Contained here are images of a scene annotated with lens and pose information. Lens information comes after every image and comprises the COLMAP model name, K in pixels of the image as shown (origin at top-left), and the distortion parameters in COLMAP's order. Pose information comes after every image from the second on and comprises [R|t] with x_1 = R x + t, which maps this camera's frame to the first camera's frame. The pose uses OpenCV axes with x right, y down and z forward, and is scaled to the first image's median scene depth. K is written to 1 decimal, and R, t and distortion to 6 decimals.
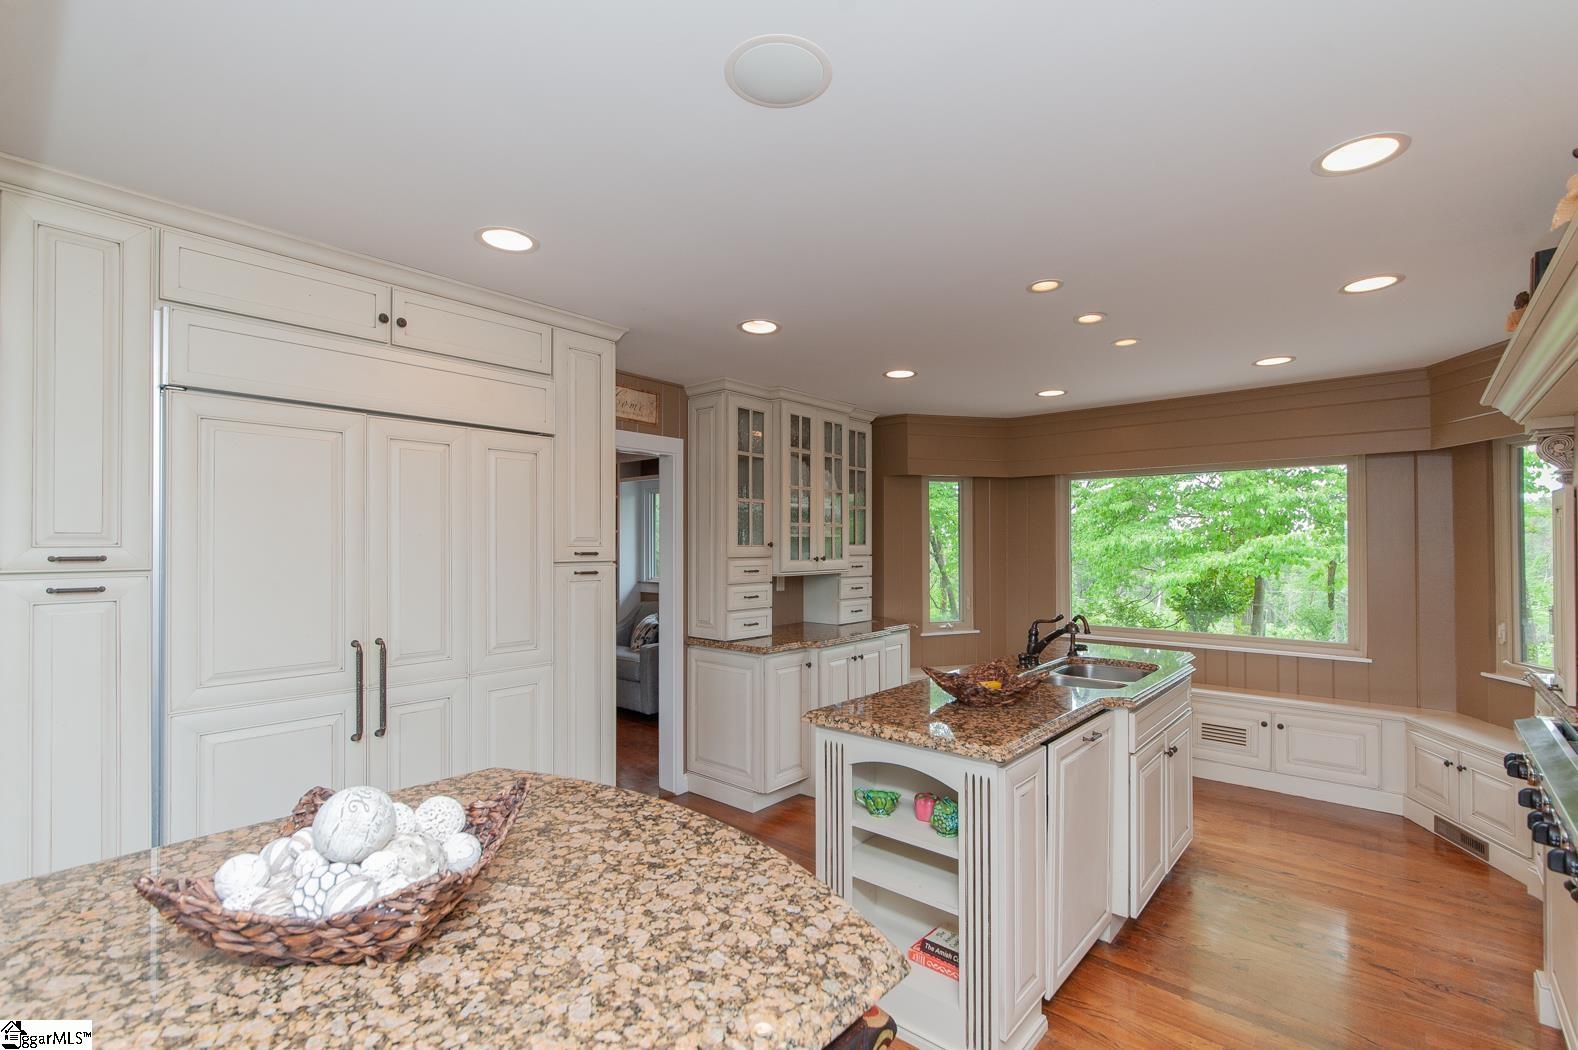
lens RADIAL K [[705.6, 0, 791.6], [0, 705.6, 539.2], [0, 0, 1]] dist [-0.003461, 0.001061]
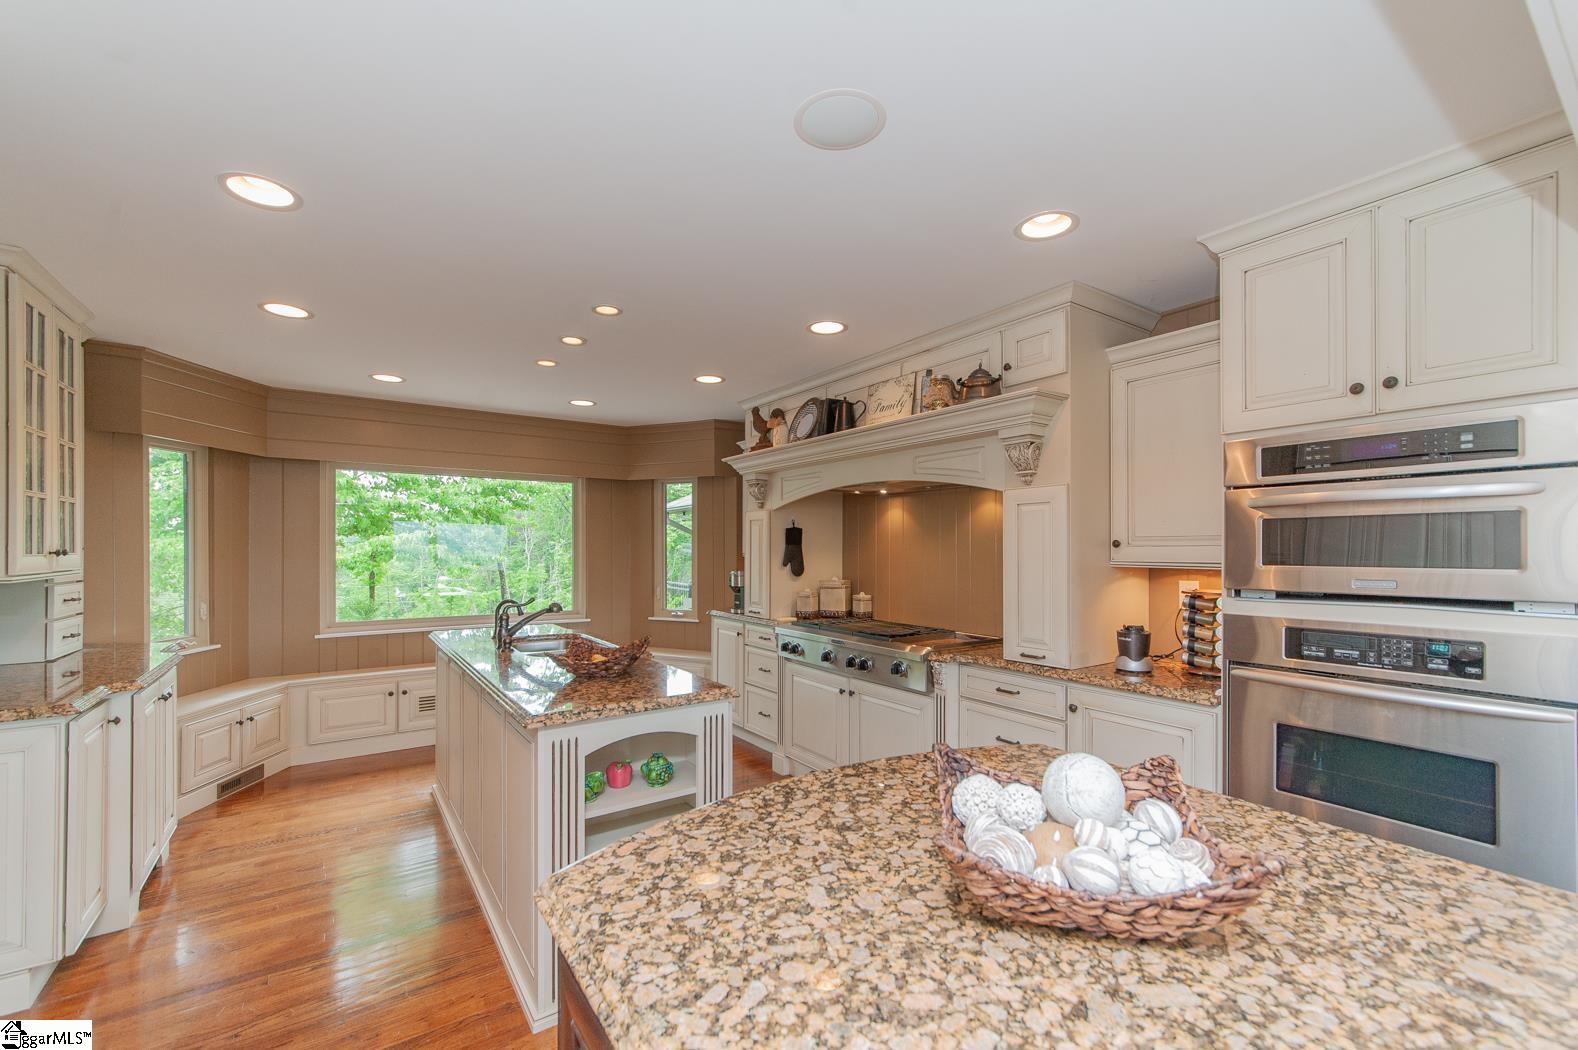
lens RADIAL K [[641.2, 0, 790.9], [0, 641.2, 533.2], [0, 0, 1]] dist [0.001732, 0.000141]
pose [[0.250183, 0.022660, 0.967933, -1.101039], [-0.010460, 0.999731, -0.020701, 0.051933], [-0.968142, -0.004946, 0.250353, 0.815490]]
